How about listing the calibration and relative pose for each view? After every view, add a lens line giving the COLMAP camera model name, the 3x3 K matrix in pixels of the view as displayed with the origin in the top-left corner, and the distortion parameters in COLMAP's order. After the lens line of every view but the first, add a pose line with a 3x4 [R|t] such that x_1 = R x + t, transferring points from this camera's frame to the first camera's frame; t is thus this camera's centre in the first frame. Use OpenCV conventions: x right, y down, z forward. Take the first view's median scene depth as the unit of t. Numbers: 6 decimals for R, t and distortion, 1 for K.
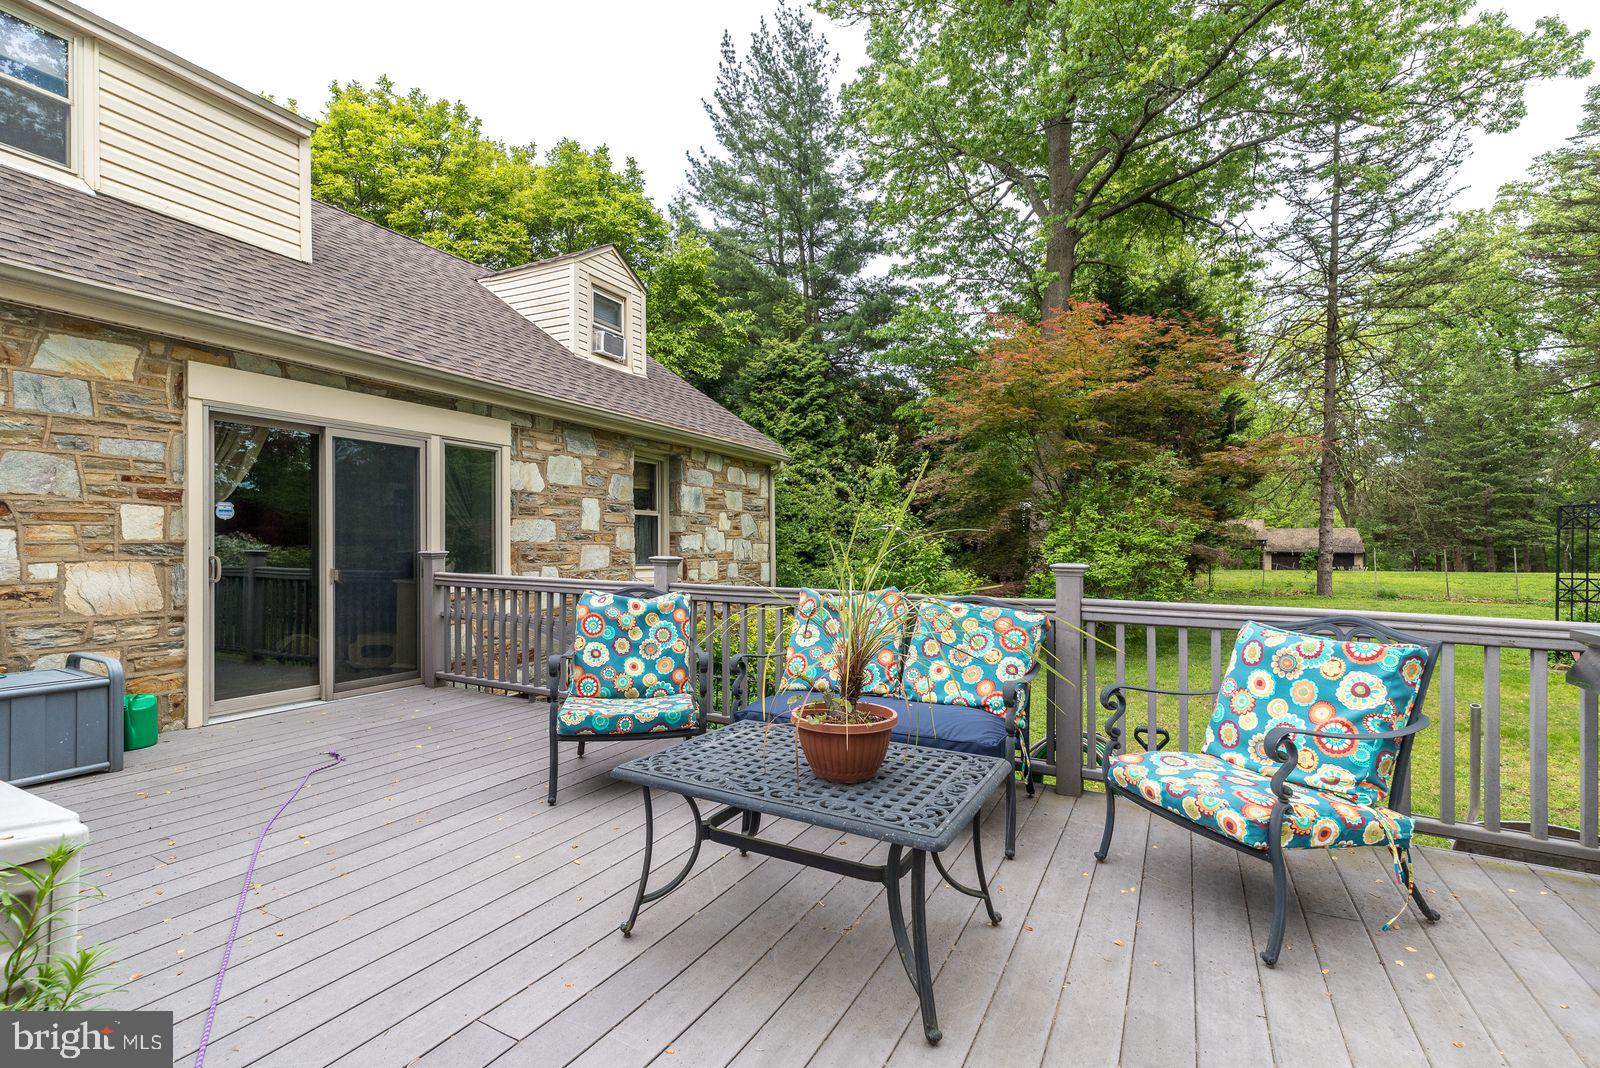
lens RADIAL K [[696.8, 0, 801.1], [0, 696.8, 545.5], [0, 0, 1]] dist [0.000453, 0.000010]
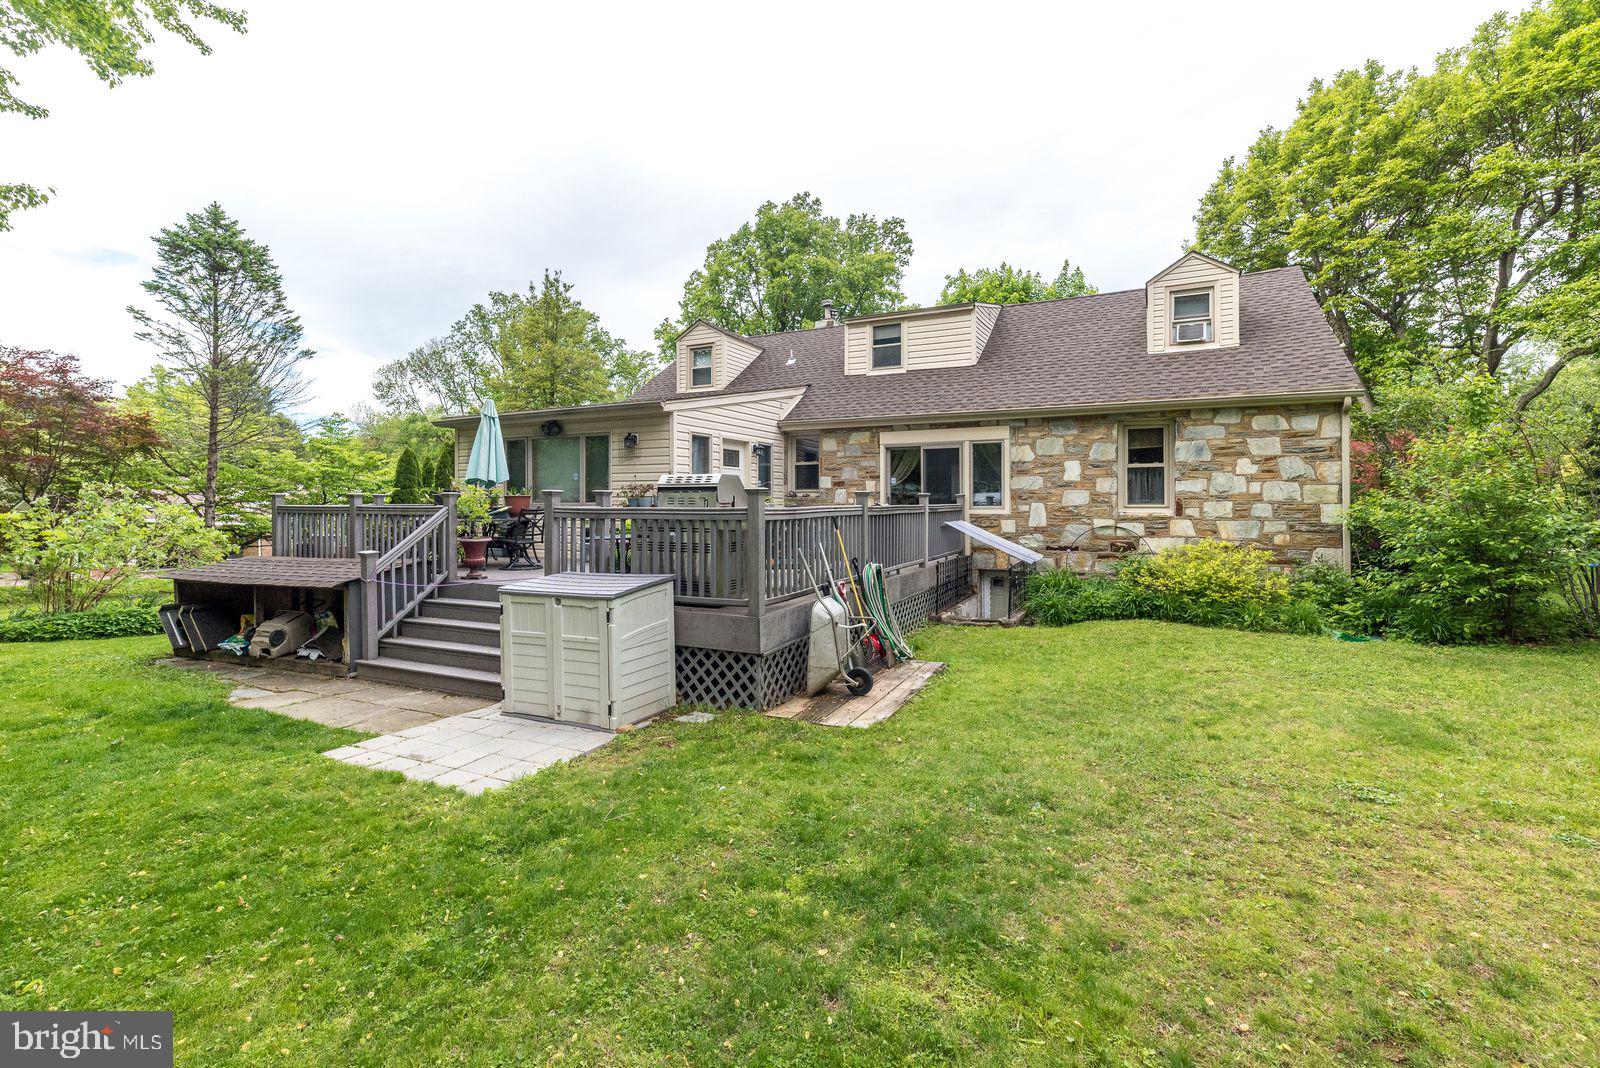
lens RADIAL K [[696.8, 0, 798.8], [0, 696.8, 520.5], [0, 0, 1]] dist [0.000453, 0.000010]
pose [[0.041041, 0.017482, -0.999004, 1.327461], [0.004594, 0.999833, 0.017686, 0.039983], [0.999147, -0.005315, 0.040954, 0.315947]]
